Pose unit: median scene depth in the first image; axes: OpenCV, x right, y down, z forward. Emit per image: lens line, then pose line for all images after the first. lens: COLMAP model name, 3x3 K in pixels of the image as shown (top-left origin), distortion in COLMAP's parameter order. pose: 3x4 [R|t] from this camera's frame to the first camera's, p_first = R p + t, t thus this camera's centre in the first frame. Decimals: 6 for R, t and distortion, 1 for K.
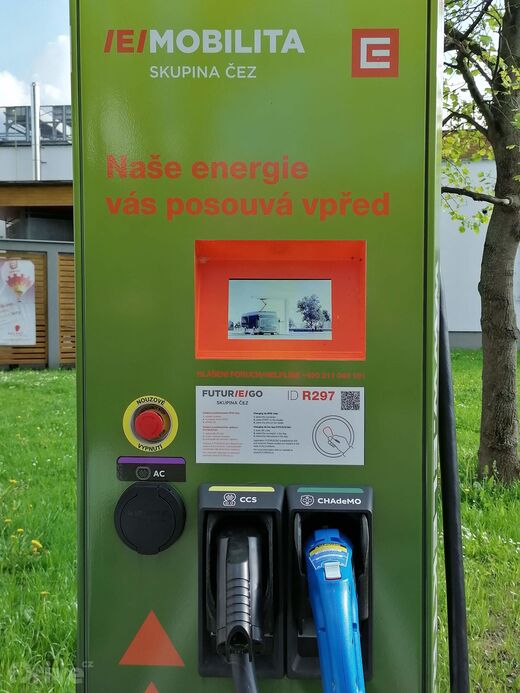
lens RADIAL K [[763.6, 0, 262.9], [0, 763.6, 347.2], [0, 0, 1]] dist [0.110838, 0.000000]
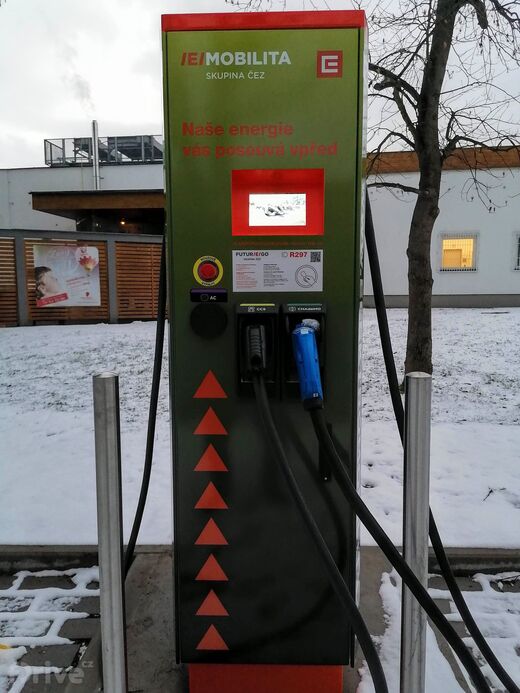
lens RADIAL K [[550.9, 0, 256.8], [0, 550.9, 346.0], [0, 0, 1]] dist [0.066143, -0.023496]
pose [[0.999987, -0.003046, -0.004042, -0.023410], [0.003263, 0.998493, 0.054781, 0.207507], [0.003869, -0.054793, 0.998490, -0.346512]]
